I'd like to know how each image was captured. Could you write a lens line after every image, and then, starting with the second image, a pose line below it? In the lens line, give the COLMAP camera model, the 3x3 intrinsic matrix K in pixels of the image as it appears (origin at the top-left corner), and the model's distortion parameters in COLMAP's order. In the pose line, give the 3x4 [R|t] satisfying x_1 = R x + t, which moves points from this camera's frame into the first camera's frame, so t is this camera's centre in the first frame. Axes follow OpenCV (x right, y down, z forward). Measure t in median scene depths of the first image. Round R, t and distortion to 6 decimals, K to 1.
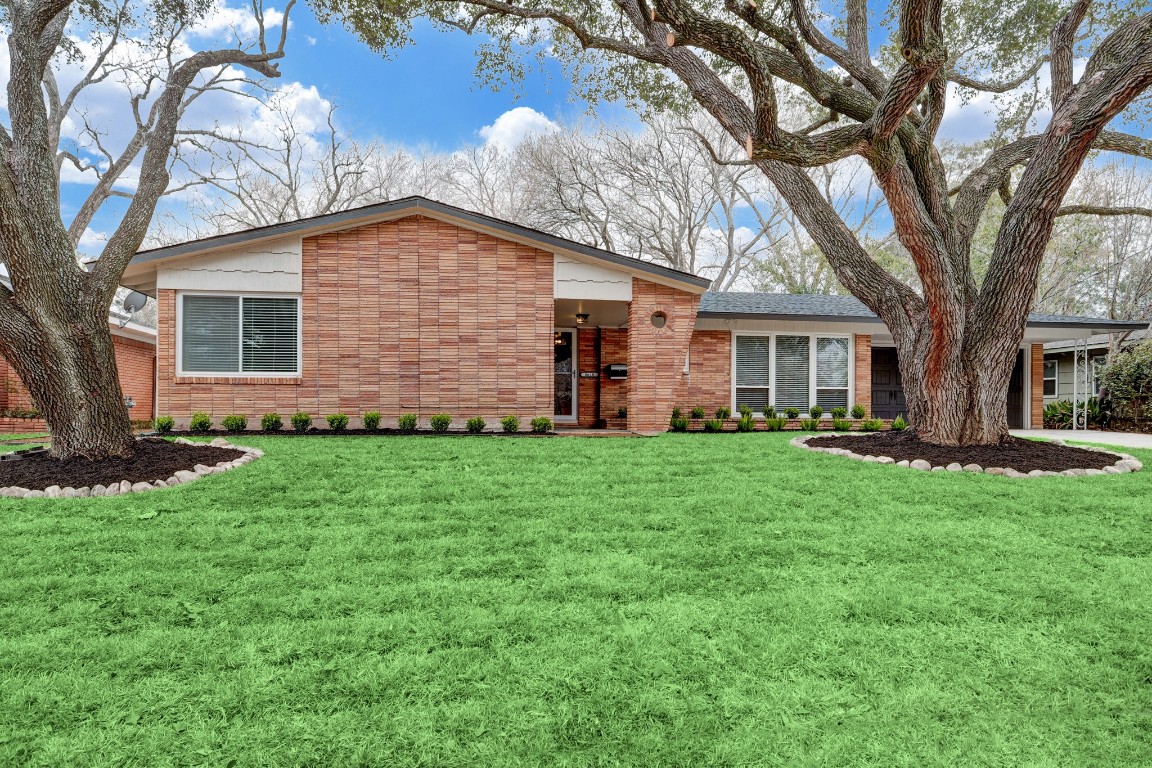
lens RADIAL K [[731.8, 0, 575.6], [0, 731.8, 400.7], [0, 0, 1]] dist [-0.006196, 0.004583]
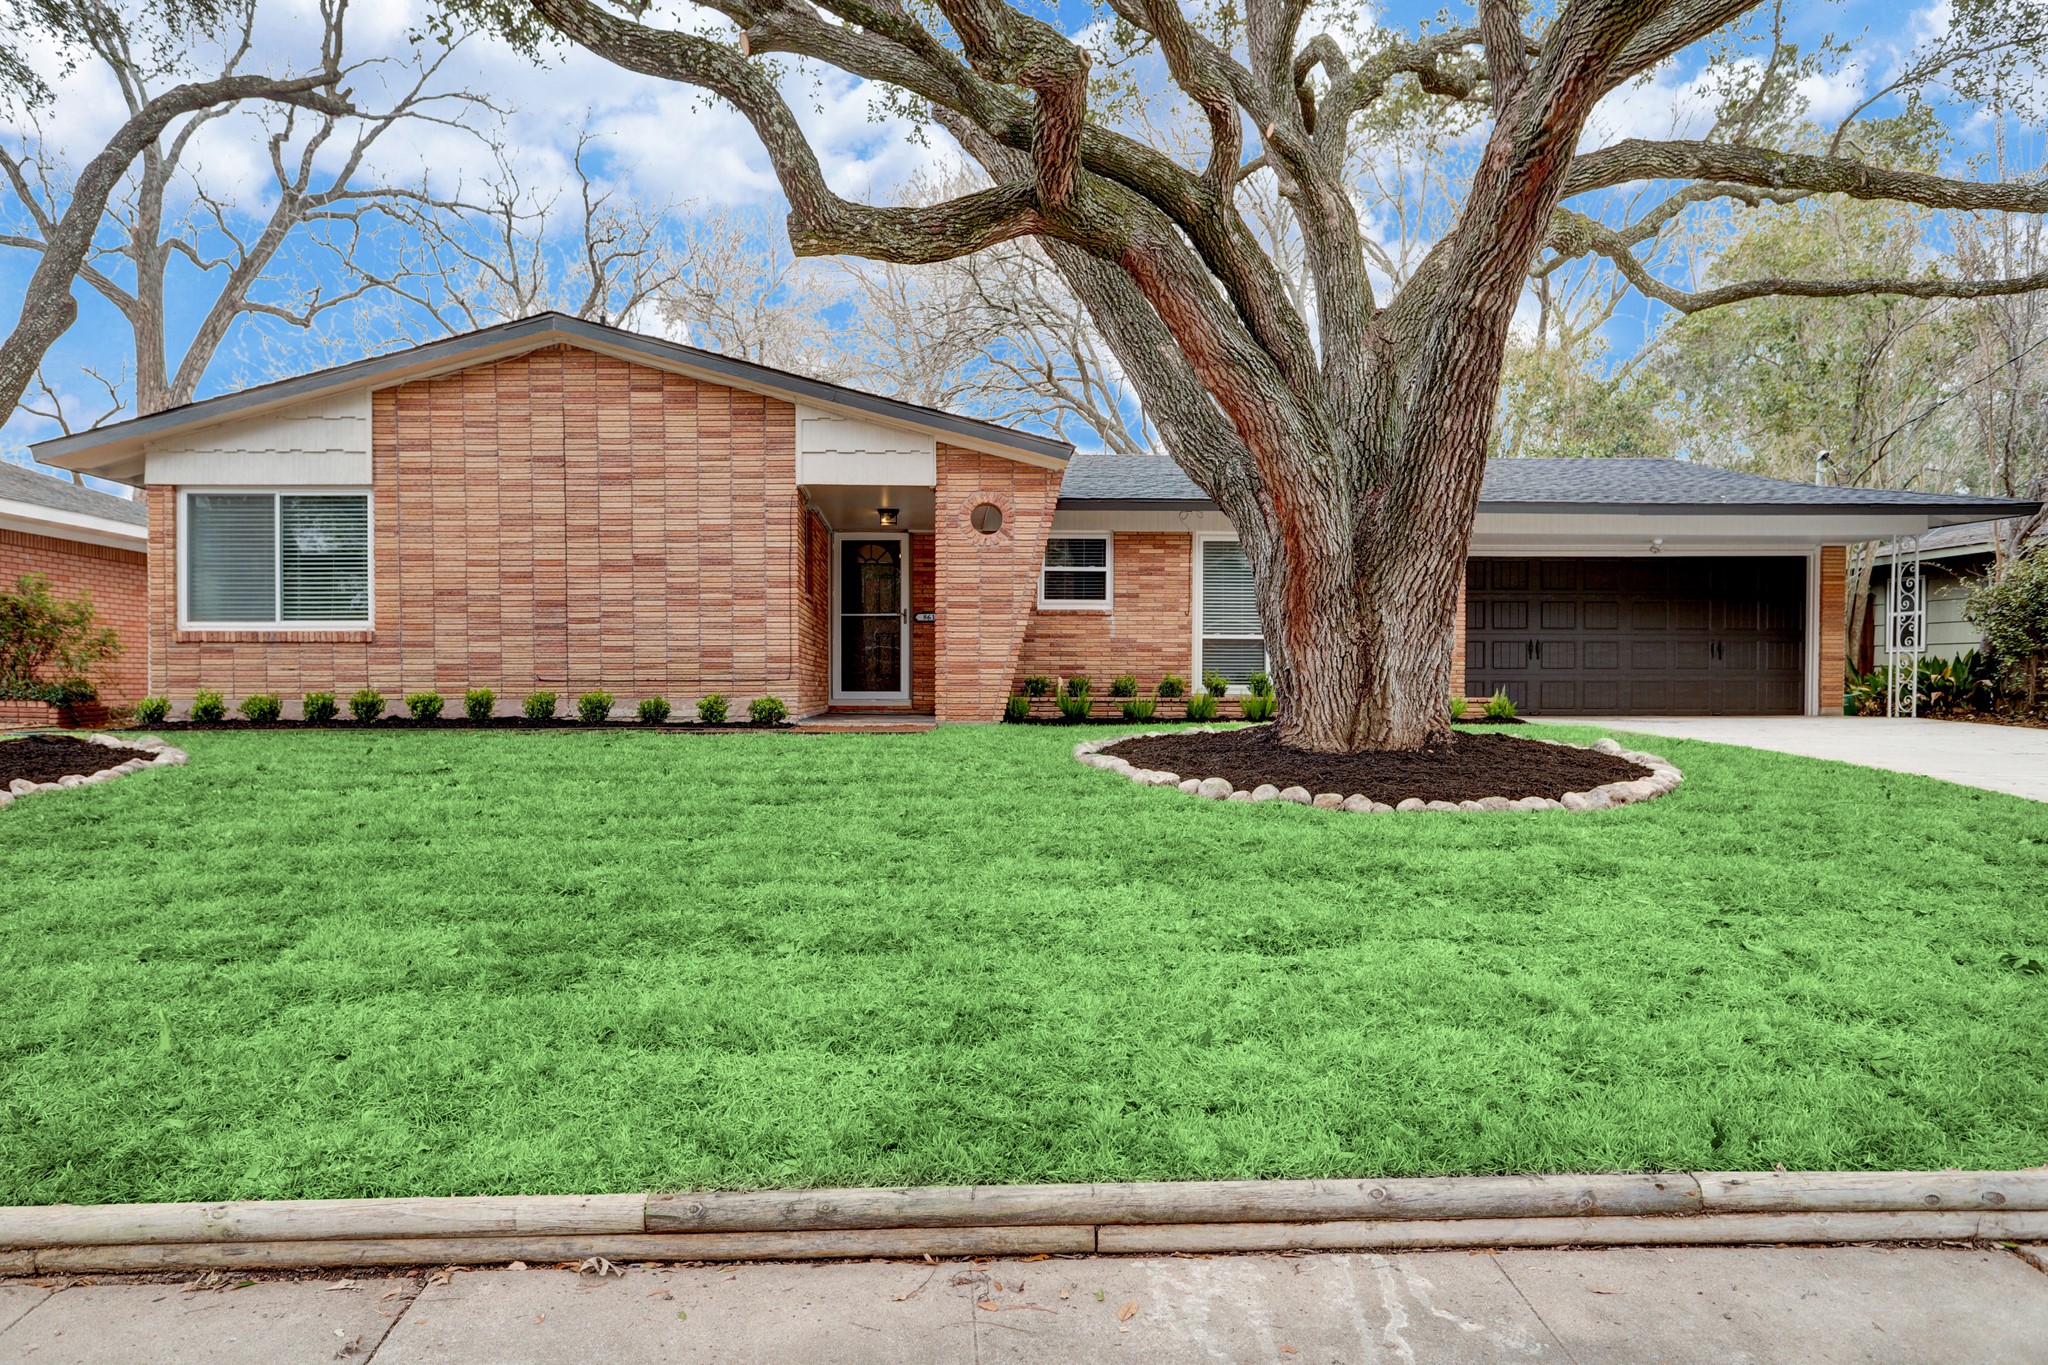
lens RADIAL K [[1396.6, 0, 1024.0], [0, 1396.6, 682.5], [0, 0, 1]] dist [-0.002437, -0.000969]
pose [[0.990571, -0.003556, -0.136951, 0.293609], [0.006152, 0.999809, 0.018540, -0.007215], [0.136859, -0.019208, 0.990404, -0.037958]]
